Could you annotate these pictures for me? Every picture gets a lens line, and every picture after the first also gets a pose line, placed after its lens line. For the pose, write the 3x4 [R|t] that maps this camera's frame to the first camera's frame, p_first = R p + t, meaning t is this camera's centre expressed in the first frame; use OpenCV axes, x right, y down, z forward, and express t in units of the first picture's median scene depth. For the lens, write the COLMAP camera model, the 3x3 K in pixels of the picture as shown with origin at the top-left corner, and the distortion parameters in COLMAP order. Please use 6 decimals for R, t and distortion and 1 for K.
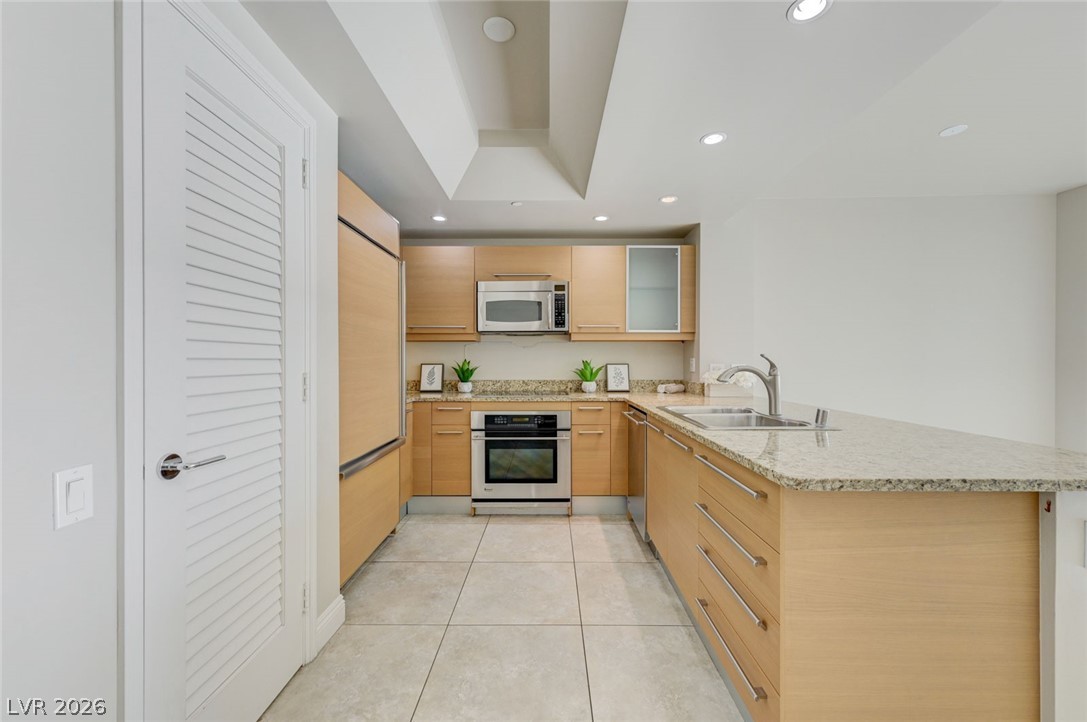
lens RADIAL K [[430.4, 0, 549.6], [0, 430.4, 362.7], [0, 0, 1]] dist [0.001086, 0.000844]
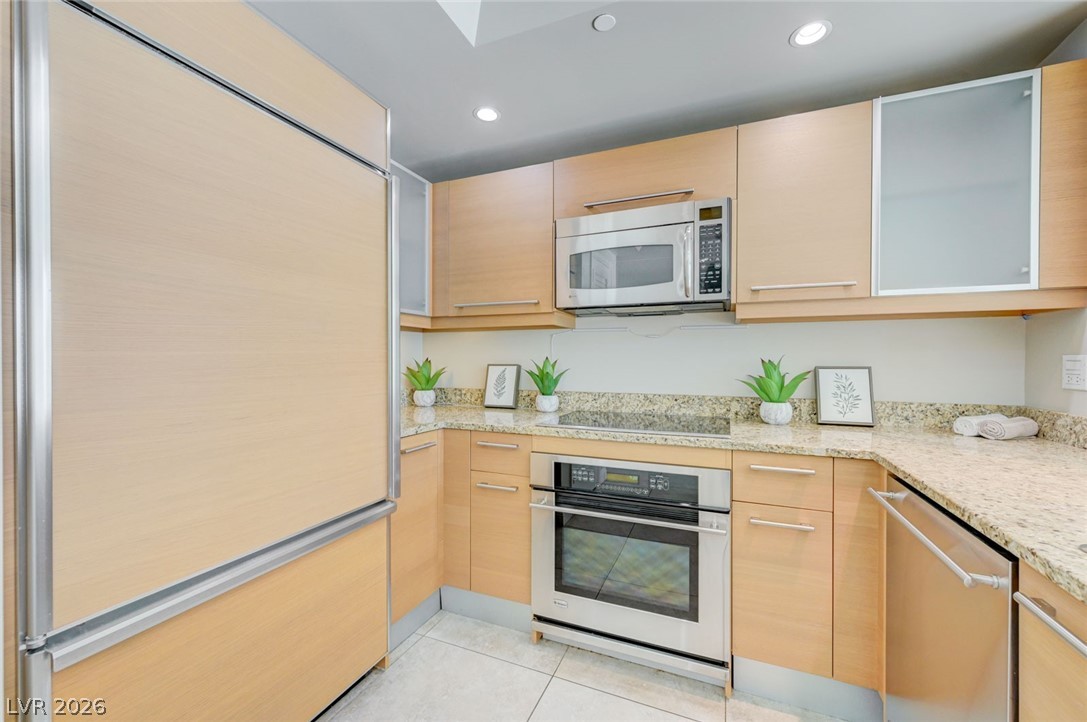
lens RADIAL K [[430.4, 0, 548.2], [0, 430.4, 362.2], [0, 0, 1]] dist [0.001086, 0.000844]
pose [[0.923319, 0.004954, -0.384001, 0.044599], [-0.004331, 0.999988, 0.002487, -0.002817], [0.384009, -0.000633, 0.923329, 0.496502]]
